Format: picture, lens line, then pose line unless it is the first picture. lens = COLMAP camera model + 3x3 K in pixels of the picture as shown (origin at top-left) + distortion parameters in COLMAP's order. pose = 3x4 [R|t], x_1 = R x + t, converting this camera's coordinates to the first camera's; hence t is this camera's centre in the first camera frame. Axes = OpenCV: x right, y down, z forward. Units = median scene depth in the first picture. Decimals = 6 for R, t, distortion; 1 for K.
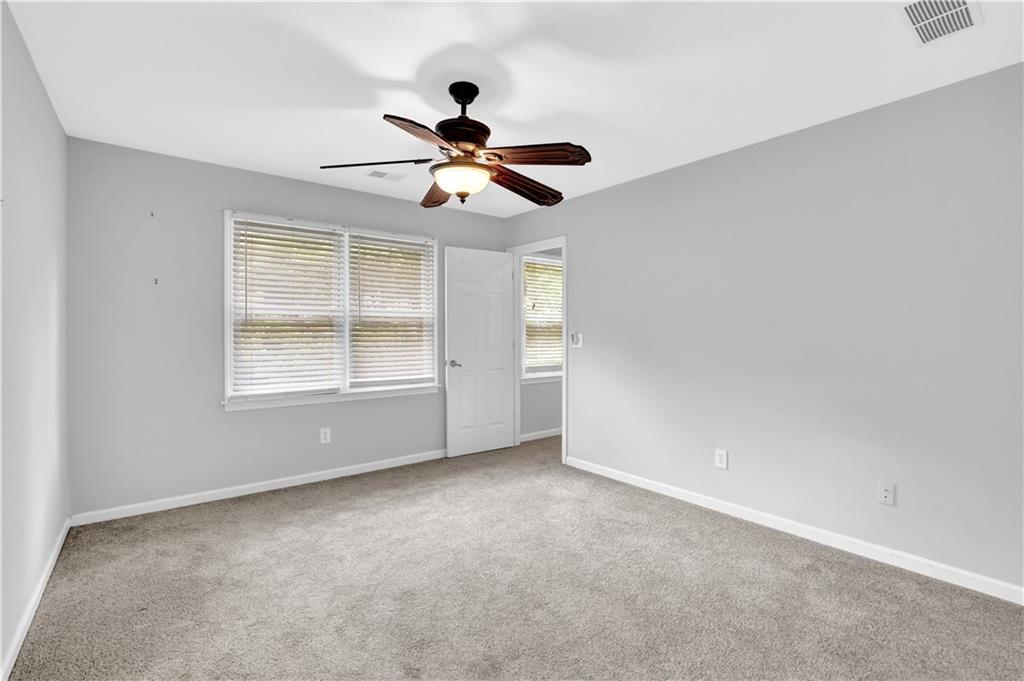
lens RADIAL K [[451.8, 0, 509.2], [0, 451.8, 337.2], [0, 0, 1]] dist [-0.061558, 0.026875]
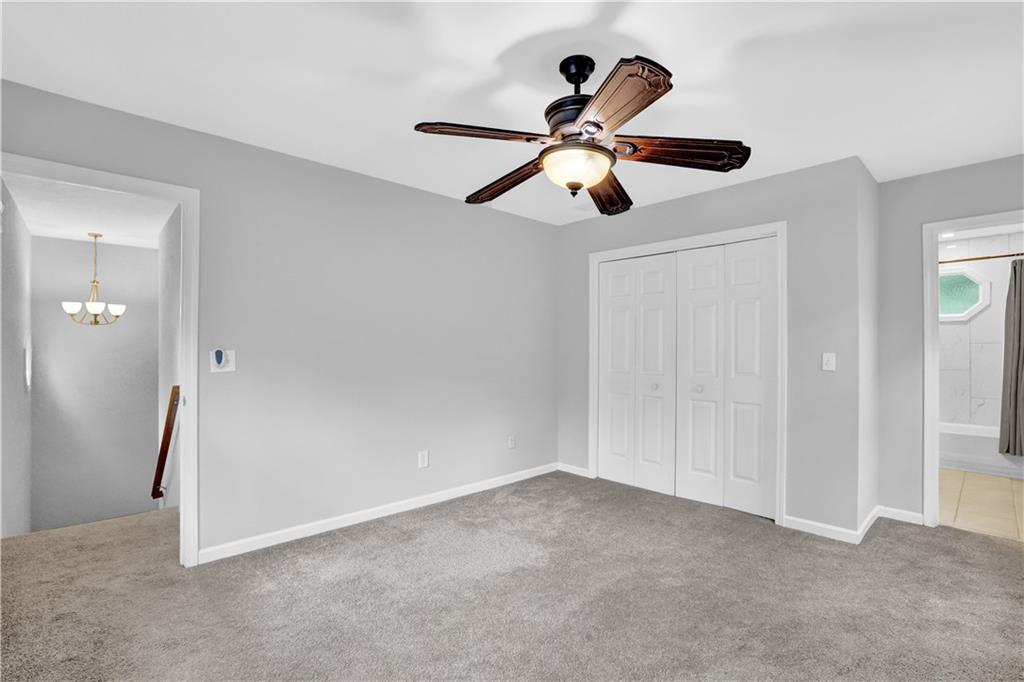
lens RADIAL K [[453.2, 0, 489.1], [0, 453.2, 347.1], [0, 0, 1]] dist [-0.018282, 0.000411]
pose [[-0.047091, 0.005514, 0.998875, -0.695601], [0.006573, 0.999965, -0.005210, -0.008226], [-0.998869, 0.006321, -0.047125, 0.880859]]
